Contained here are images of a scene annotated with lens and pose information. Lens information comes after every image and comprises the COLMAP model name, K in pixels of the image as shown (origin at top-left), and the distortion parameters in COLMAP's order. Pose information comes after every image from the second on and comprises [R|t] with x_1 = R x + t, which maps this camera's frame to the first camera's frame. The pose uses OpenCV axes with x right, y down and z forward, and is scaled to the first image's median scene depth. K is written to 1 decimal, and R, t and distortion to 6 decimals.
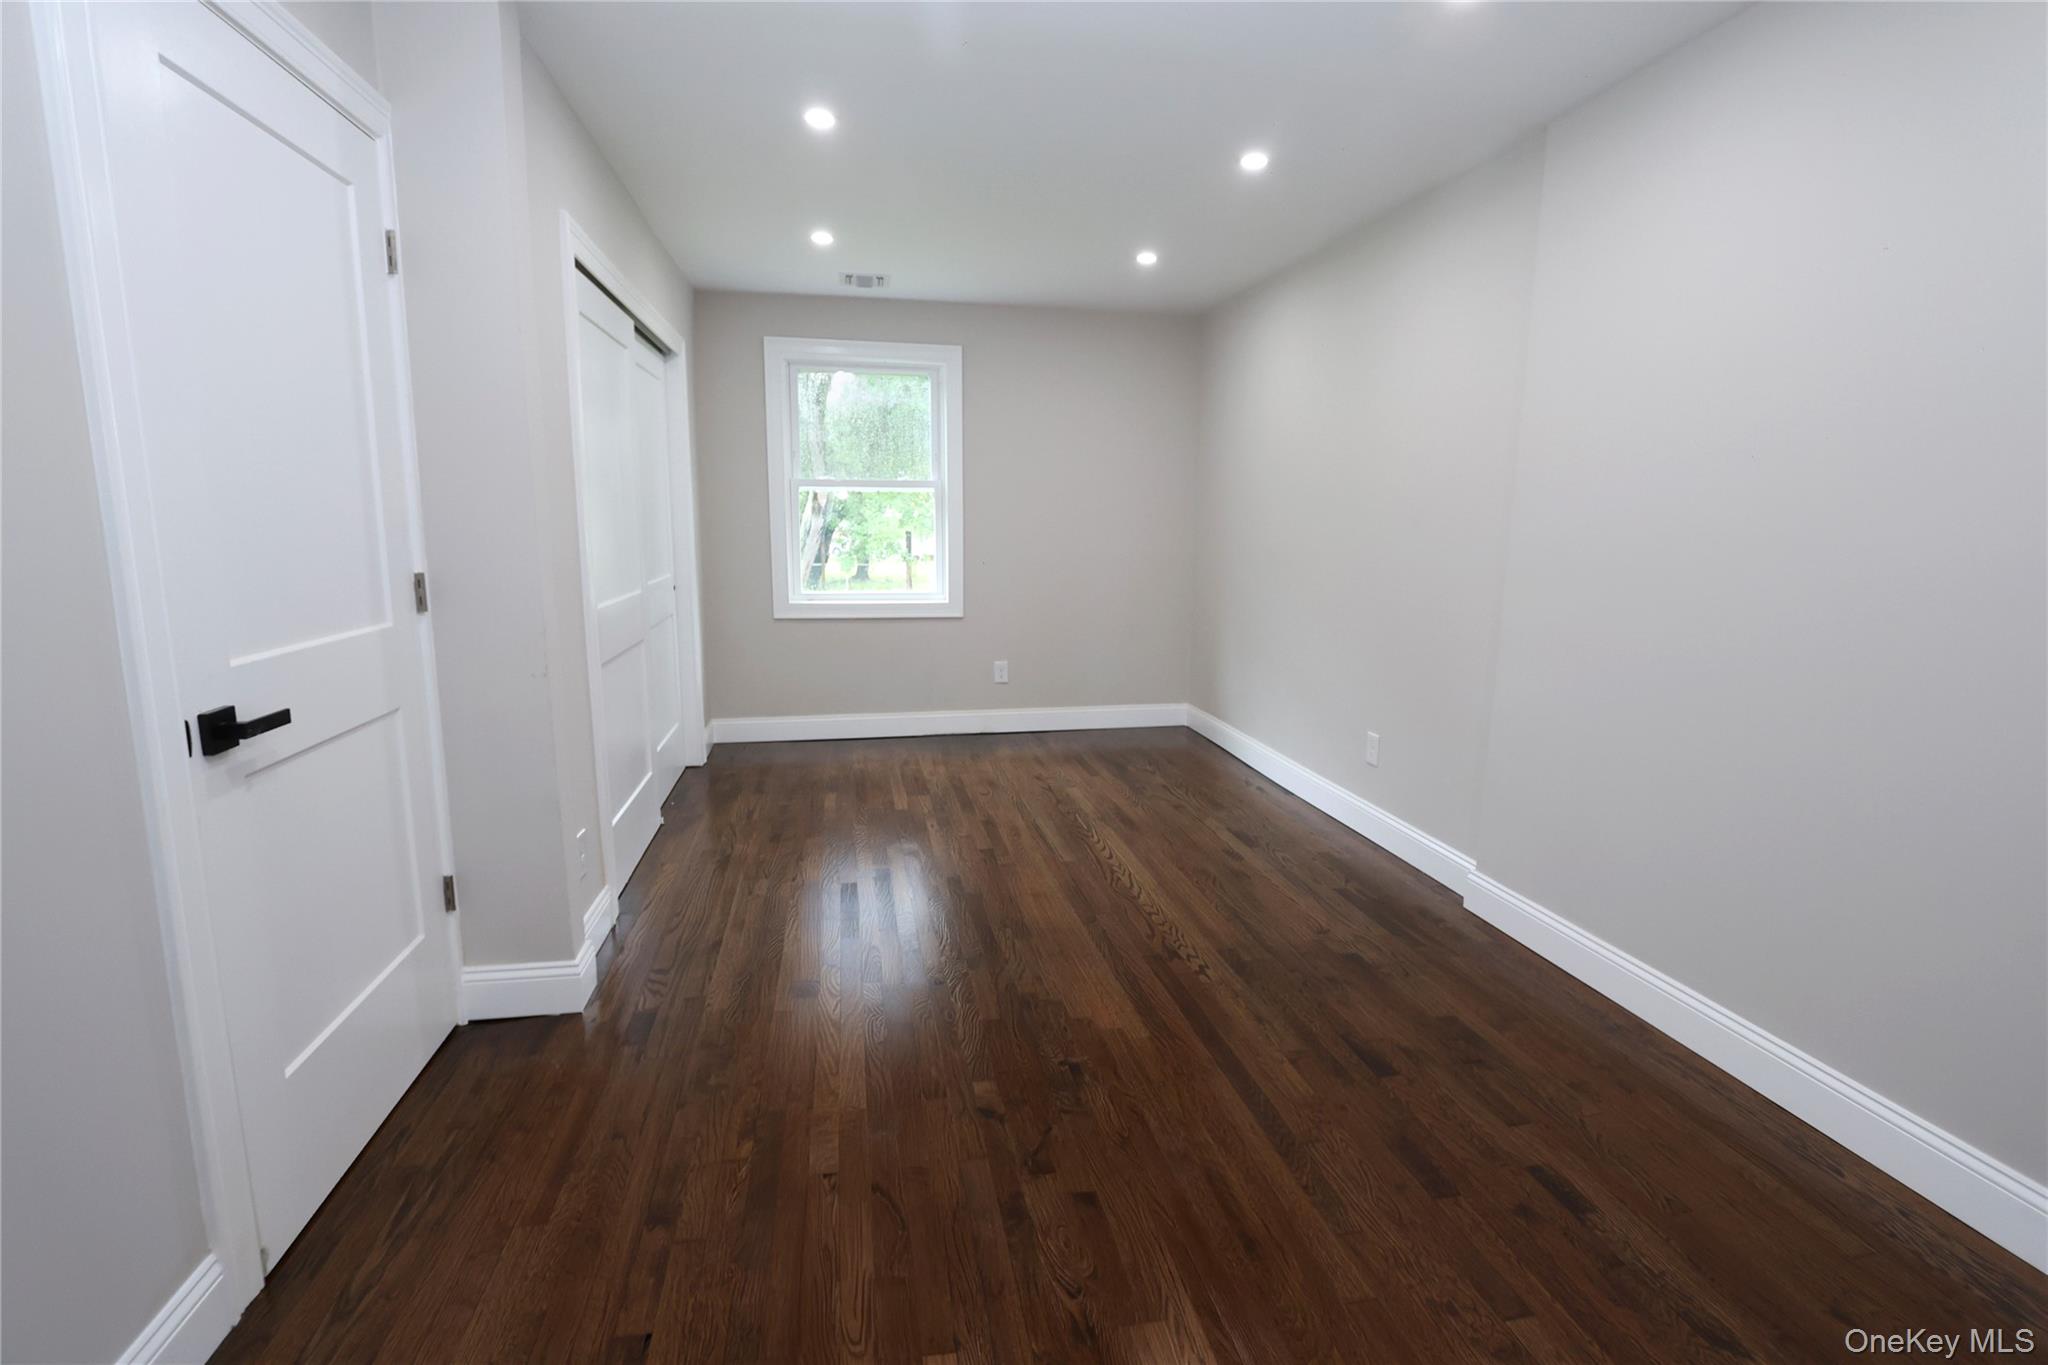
lens RADIAL K [[937.3, 0, 1032.7], [0, 937.3, 677.7], [0, 0, 1]] dist [-0.019167, 0.002967]
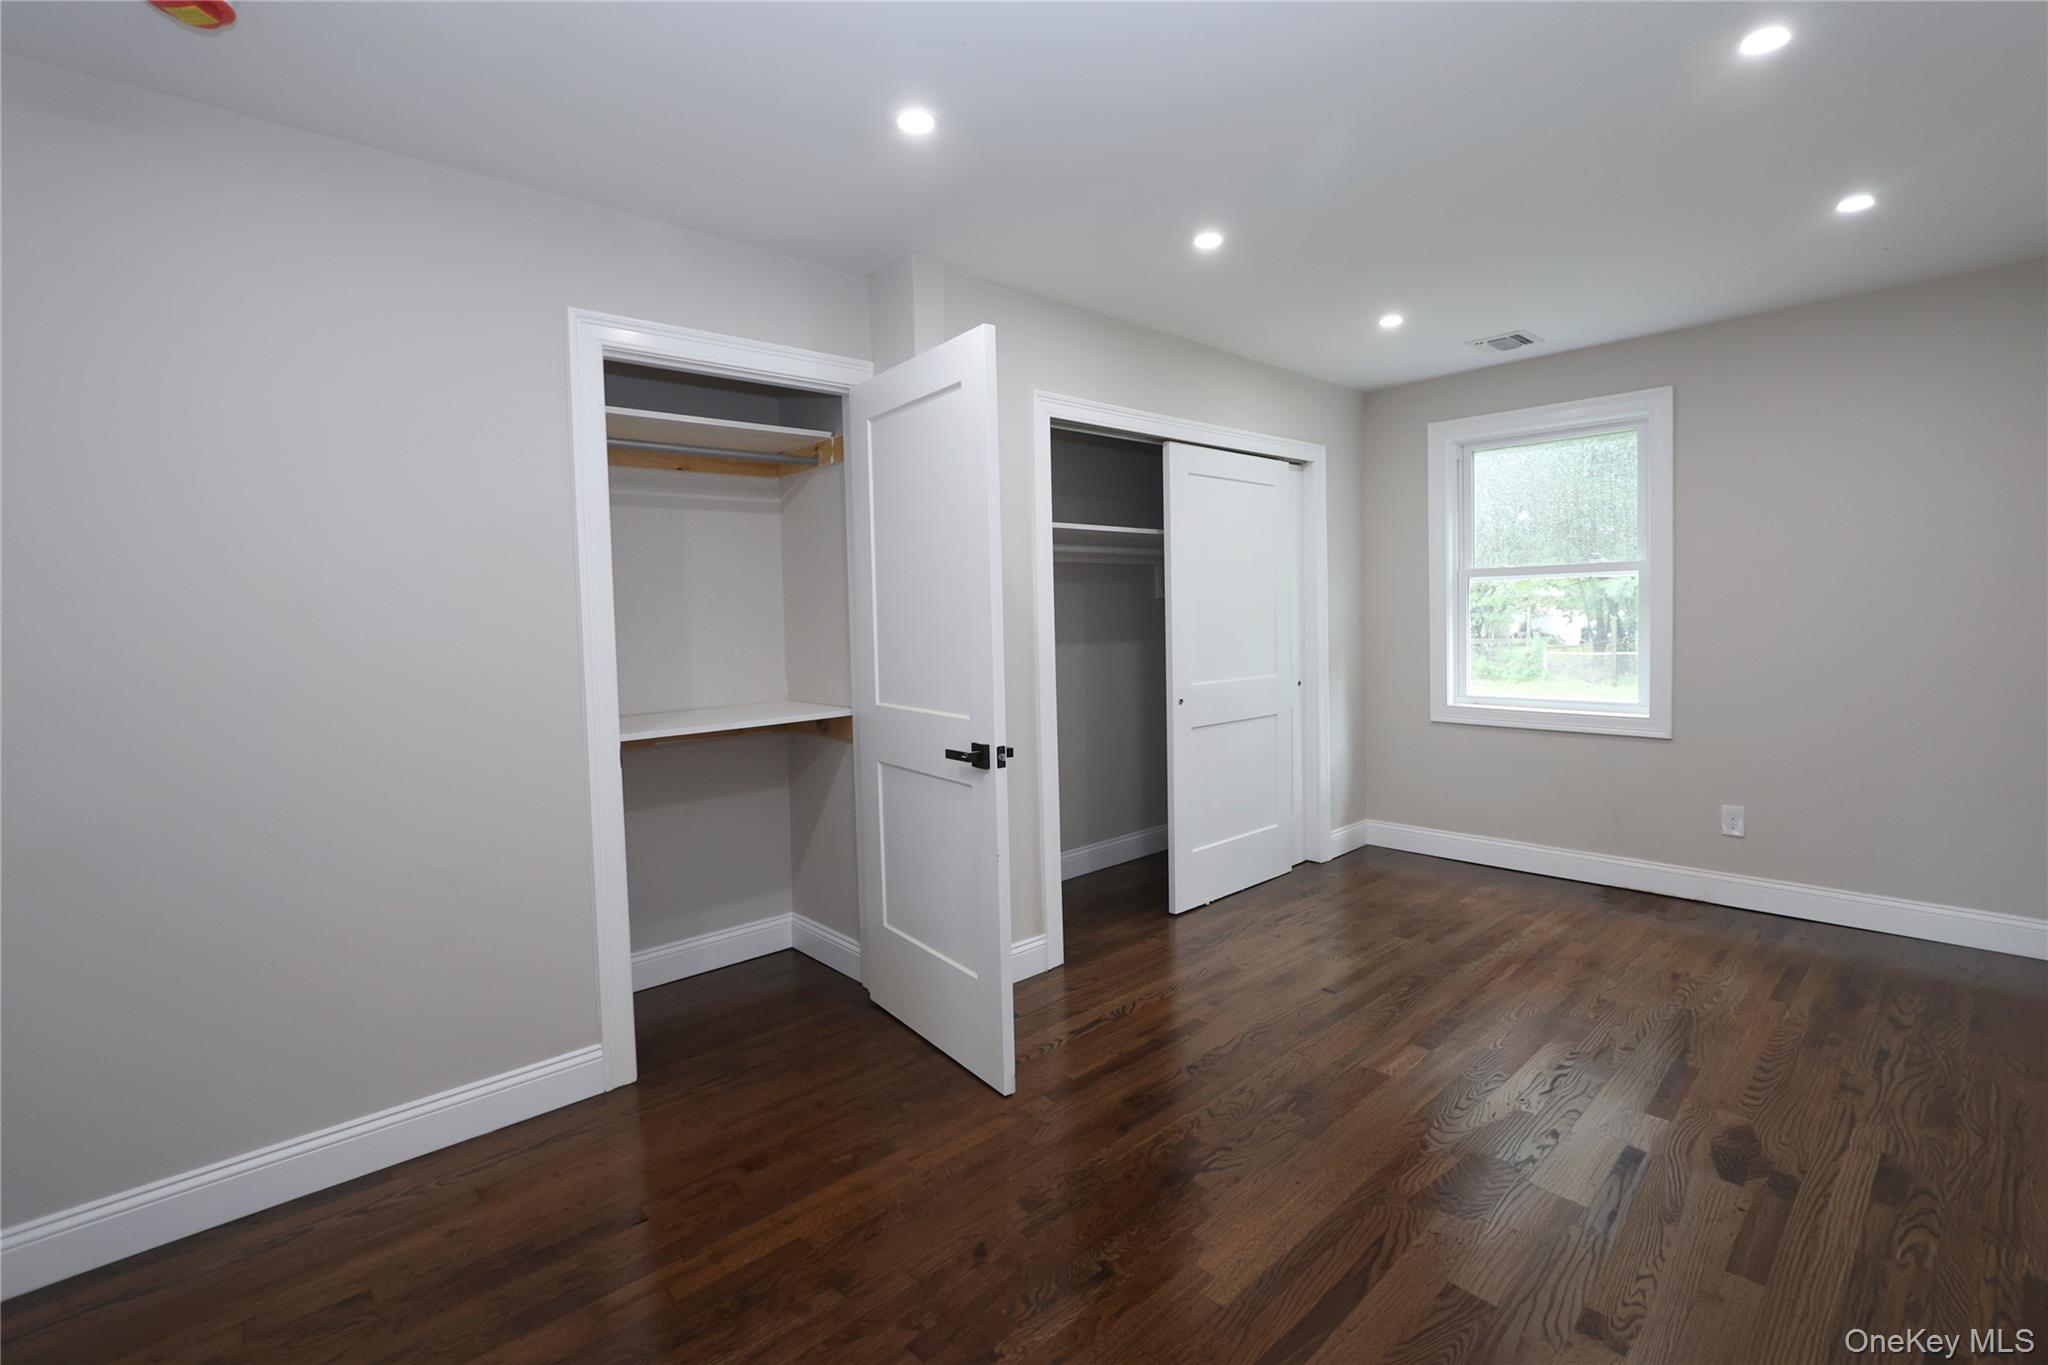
lens RADIAL K [[937.3, 0, 1037.8], [0, 937.3, 671.1], [0, 0, 1]] dist [-0.019167, 0.002967]
pose [[0.526640, 0.030766, -0.849532, 0.342984], [-0.112754, 0.993043, -0.033934, -0.042942], [0.842578, 0.113659, 0.526445, 0.213247]]
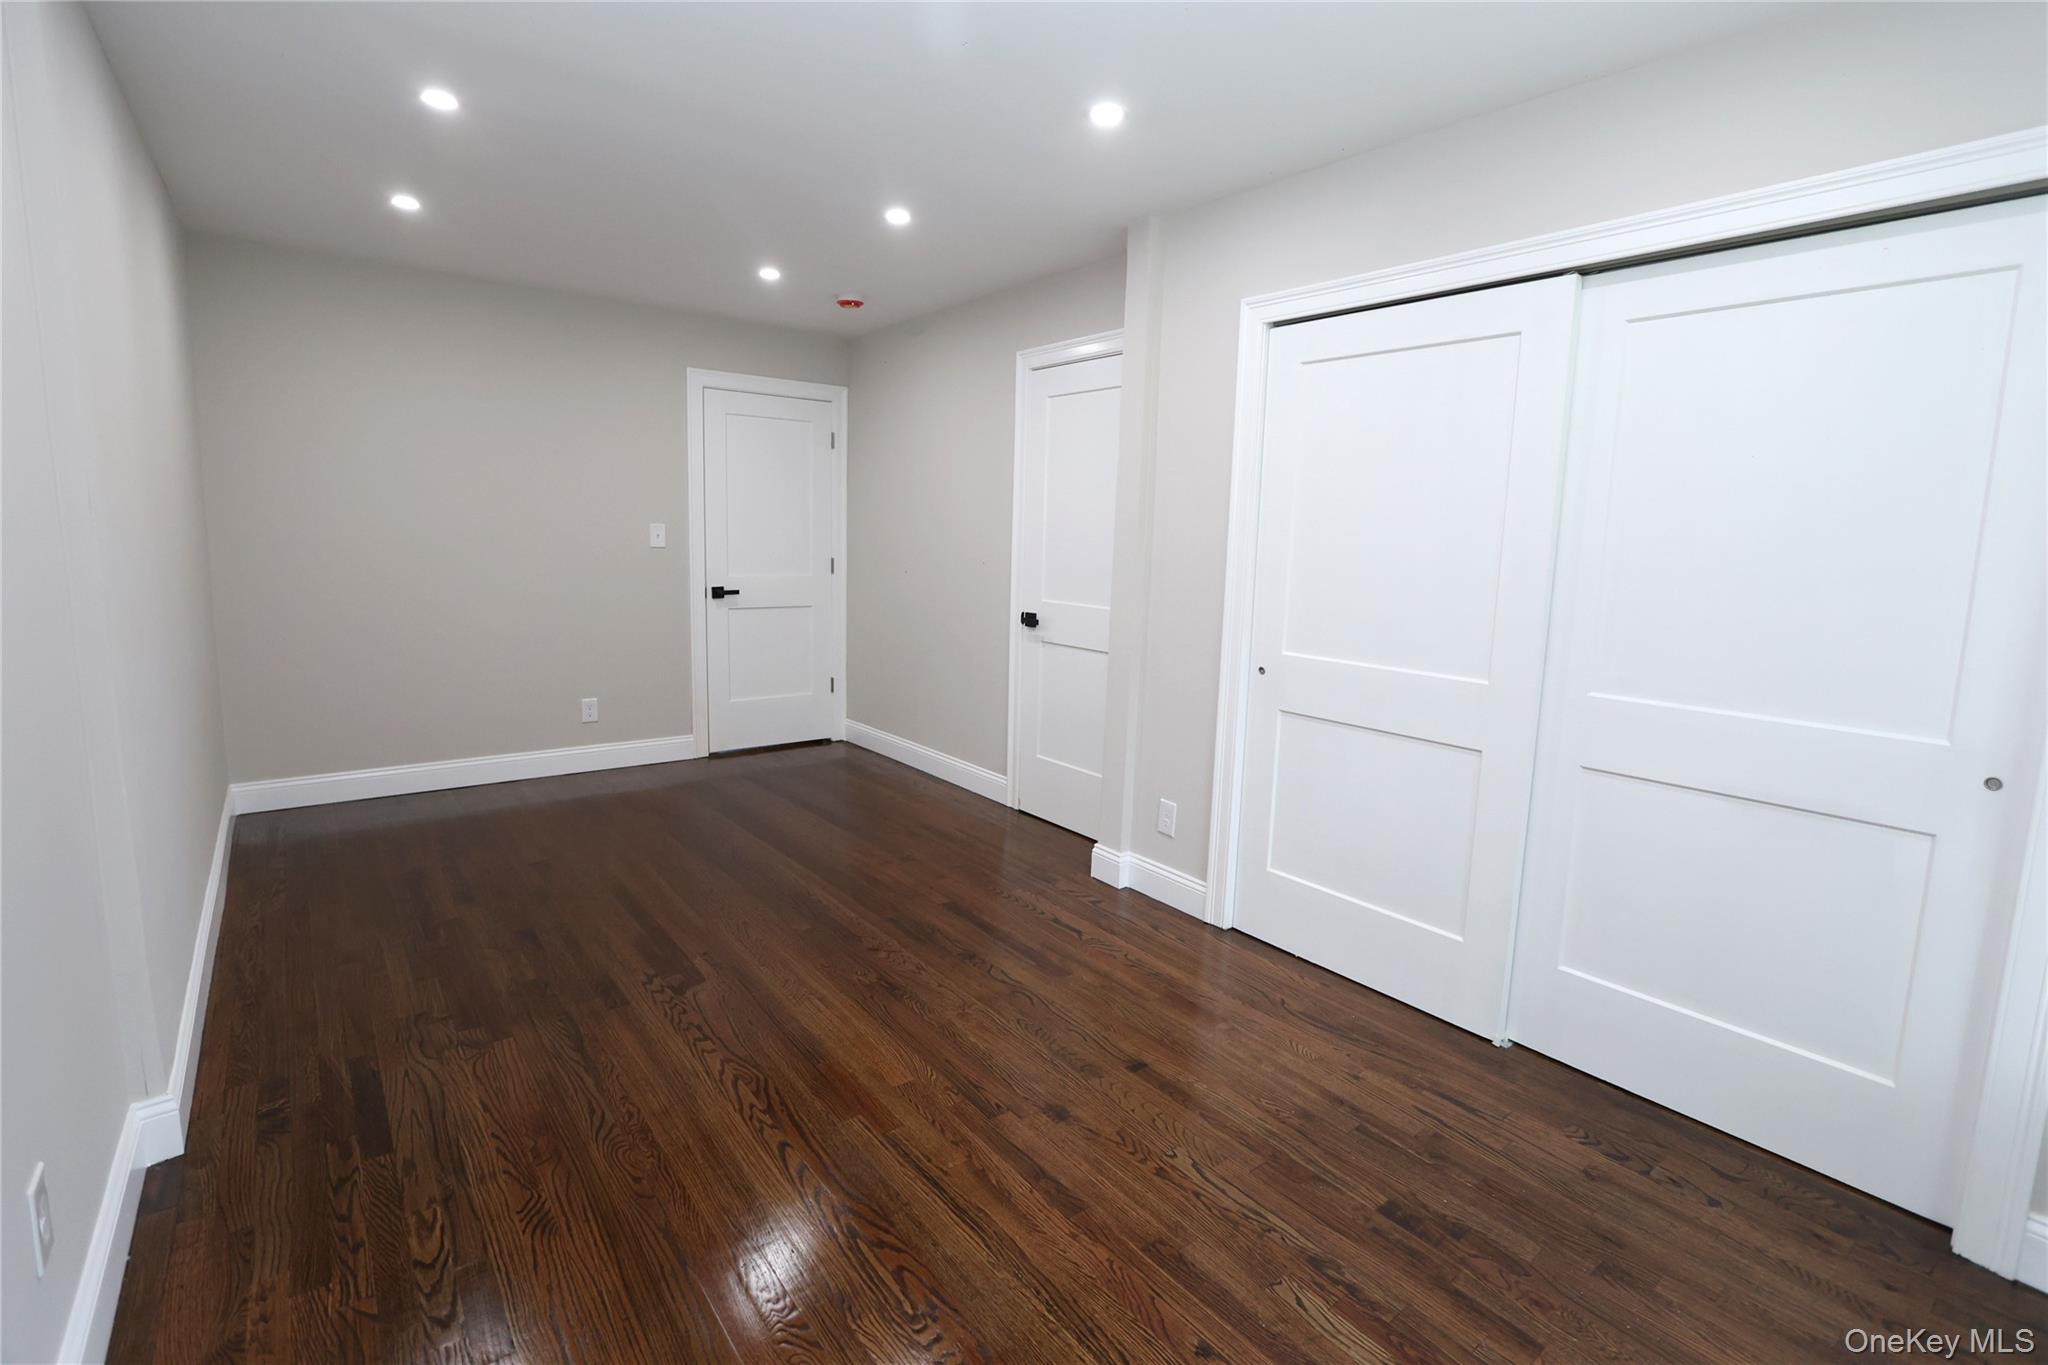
lens RADIAL K [[937.3, 0, 1012.7], [0, 937.3, 674.6], [0, 0, 1]] dist [-0.019167, 0.002967]
pose [[-0.898150, 0.033069, -0.438445, 0.153672], [-0.108861, 0.949397, 0.294608, -0.206069], [0.426001, 0.312332, -0.849101, 1.137398]]
